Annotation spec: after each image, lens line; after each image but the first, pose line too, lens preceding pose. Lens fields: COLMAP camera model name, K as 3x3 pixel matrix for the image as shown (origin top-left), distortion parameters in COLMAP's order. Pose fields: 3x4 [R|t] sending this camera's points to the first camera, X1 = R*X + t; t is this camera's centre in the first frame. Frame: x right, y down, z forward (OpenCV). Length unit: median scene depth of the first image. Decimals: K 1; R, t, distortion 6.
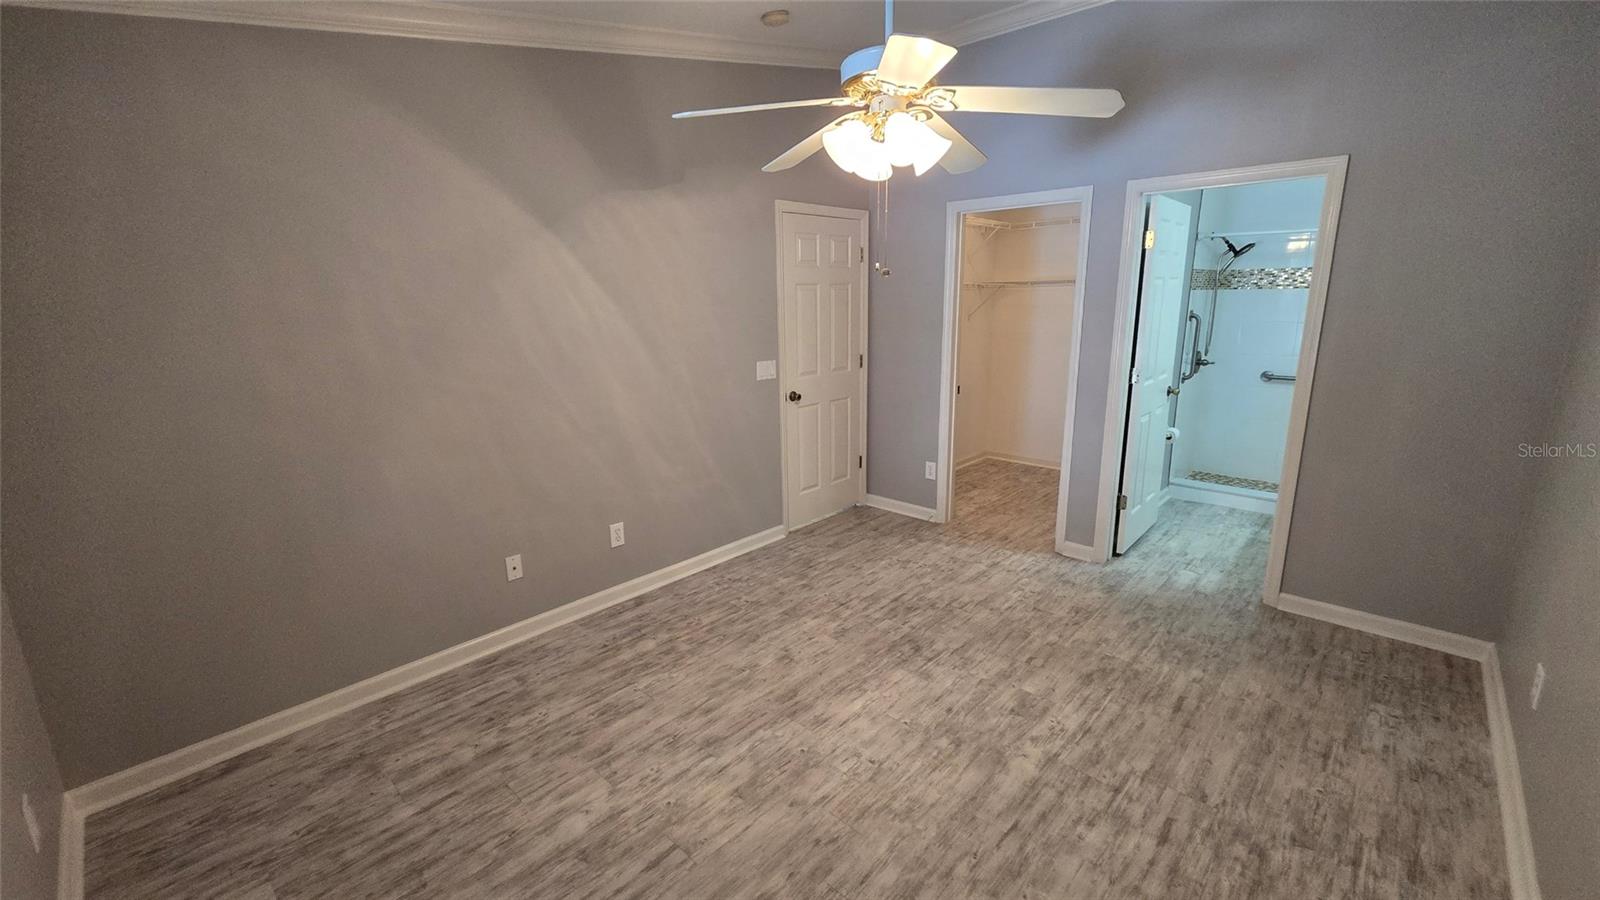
lens RADIAL K [[651.5, 0, 795.8], [0, 651.5, 450.0], [0, 0, 1]] dist [0.001499, 0.000782]
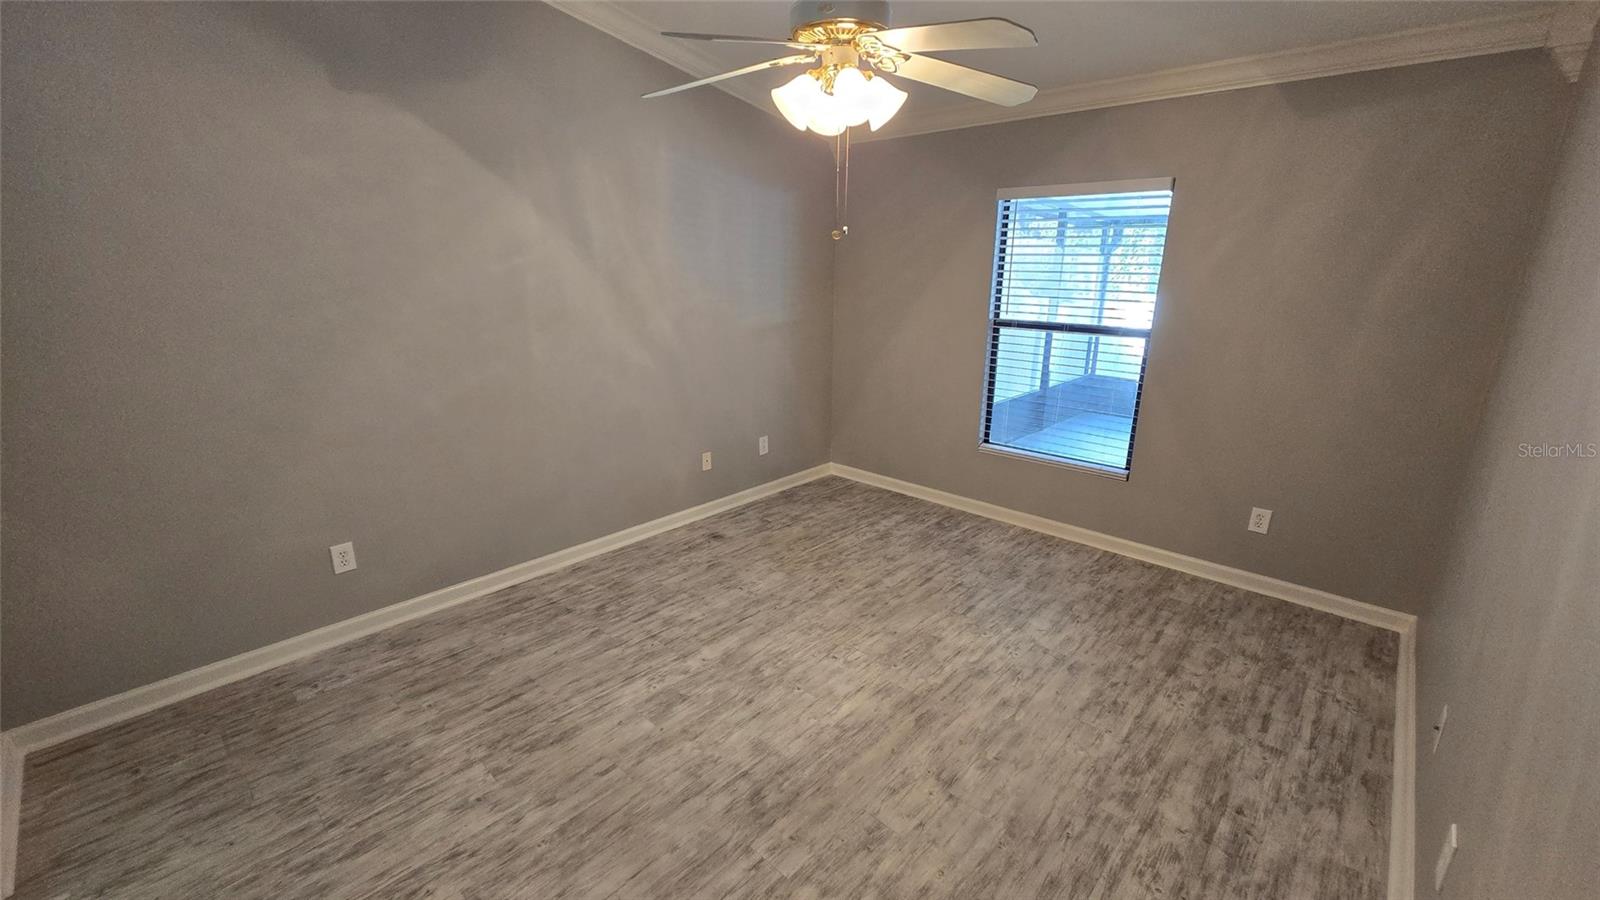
lens RADIAL K [[651.5, 0, 795.8], [0, 651.5, 450.0], [0, 0, 1]] dist [0.001499, 0.000782]
pose [[-0.999926, 0.010079, -0.006791, 0.175715], [0.005397, 0.868920, 0.494923, -0.400249], [0.010889, 0.494850, -0.868910, 1.690415]]
